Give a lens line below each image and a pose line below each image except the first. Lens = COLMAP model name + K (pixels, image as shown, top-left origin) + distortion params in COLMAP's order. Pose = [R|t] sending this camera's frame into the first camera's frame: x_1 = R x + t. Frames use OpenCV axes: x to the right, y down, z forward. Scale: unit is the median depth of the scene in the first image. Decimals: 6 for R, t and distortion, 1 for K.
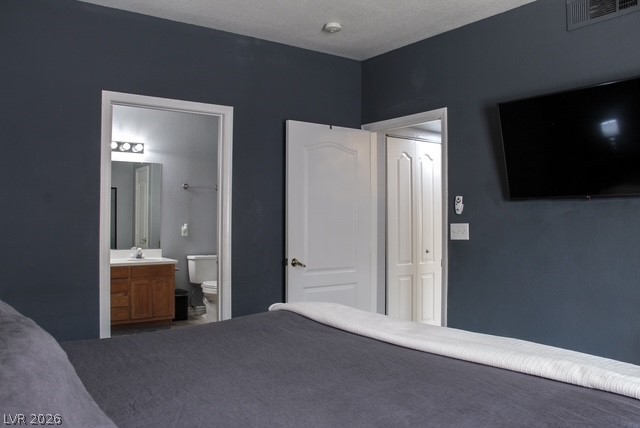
lens RADIAL K [[551.8, 0, 322.2], [0, 551.8, 216.5], [0, 0, 1]] dist [-0.122958, 0.025247]
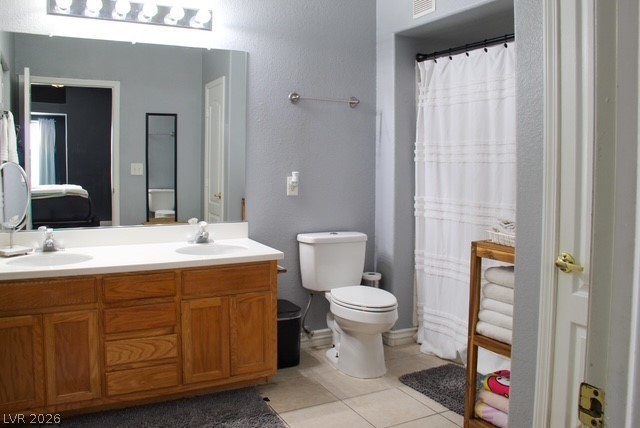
lens RADIAL K [[551.8, 0, 321.0], [0, 551.8, 211.0], [0, 0, 1]] dist [-0.122958, 0.025247]
pose [[0.989431, 0.018485, -0.143823, -0.156720], [-0.005468, 0.995892, 0.090385, 0.003470], [0.144903, -0.088643, 0.985467, 0.515999]]
